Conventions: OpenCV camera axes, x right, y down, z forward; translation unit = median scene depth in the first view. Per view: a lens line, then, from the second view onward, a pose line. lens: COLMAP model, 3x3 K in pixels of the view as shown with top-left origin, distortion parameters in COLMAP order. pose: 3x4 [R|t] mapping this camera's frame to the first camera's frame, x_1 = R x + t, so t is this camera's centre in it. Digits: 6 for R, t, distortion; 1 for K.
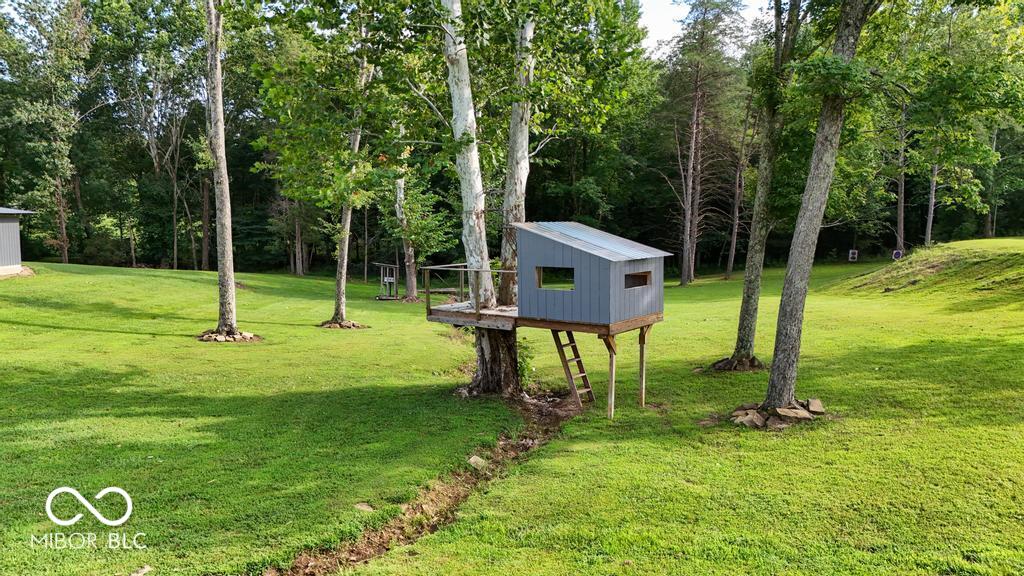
lens RADIAL K [[768.6, 0, 512.0], [0, 768.6, 286.6], [0, 0, 1]] dist [0.070552, -0.048498]
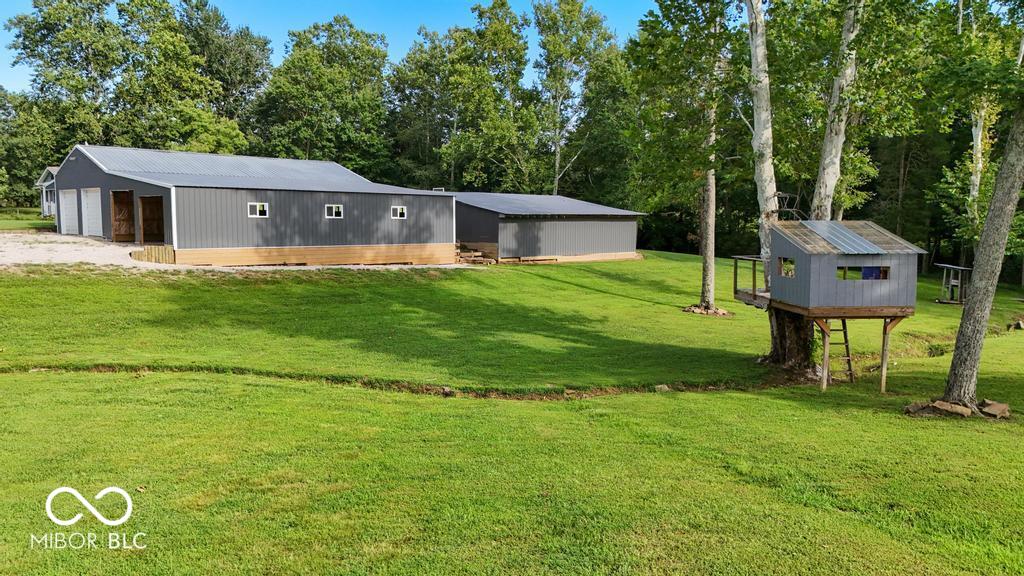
lens RADIAL K [[768.6, 0, 512.4], [0, 768.6, 288.8], [0, 0, 1]] dist [0.070552, -0.048498]
pose [[0.646172, 0.075052, -0.759493, 0.388143], [-0.073025, 0.996667, 0.036360, 0.005700], [0.759690, 0.031967, 0.649499, -0.062688]]
